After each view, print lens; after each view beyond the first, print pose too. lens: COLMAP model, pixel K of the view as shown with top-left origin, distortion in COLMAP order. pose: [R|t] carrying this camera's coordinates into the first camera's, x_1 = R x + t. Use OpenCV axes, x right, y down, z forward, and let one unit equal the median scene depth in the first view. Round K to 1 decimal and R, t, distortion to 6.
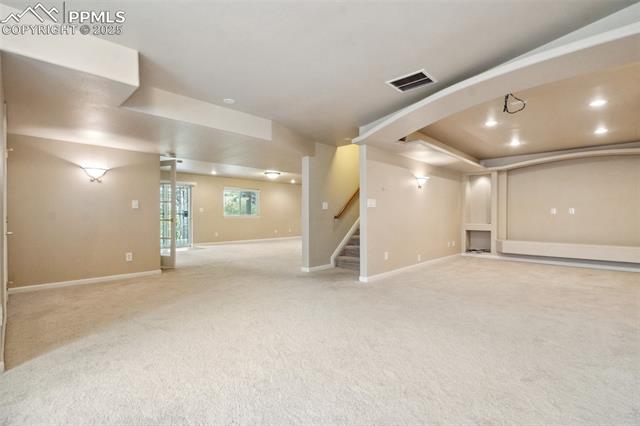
lens RADIAL K [[296.9, 0, 318.1], [0, 296.9, 213.7], [0, 0, 1]] dist [0.000014, 0.001326]
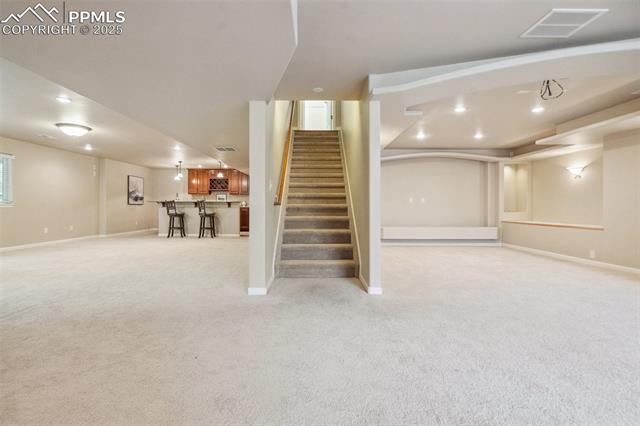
lens RADIAL K [[296.9, 0, 309.5], [0, 296.9, 204.3], [0, 0, 1]] dist [0.000014, 0.001326]
pose [[0.725965, 0.006503, 0.687701, -0.308259], [-0.004943, 0.999979, -0.004238, 0.014061], [-0.687714, -0.000323, 0.725982, 0.409548]]
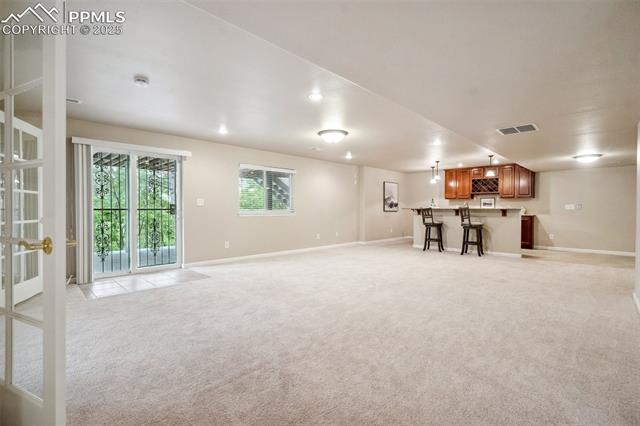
lens RADIAL K [[296.9, 0, 319.6], [0, 296.9, 213.0], [0, 0, 1]] dist [0.000014, 0.001326]
pose [[0.999970, 0.002661, -0.007247, -0.247578], [-0.002540, 0.999859, 0.016623, -0.003225], [0.007290, -0.016604, 0.999836, 0.666210]]
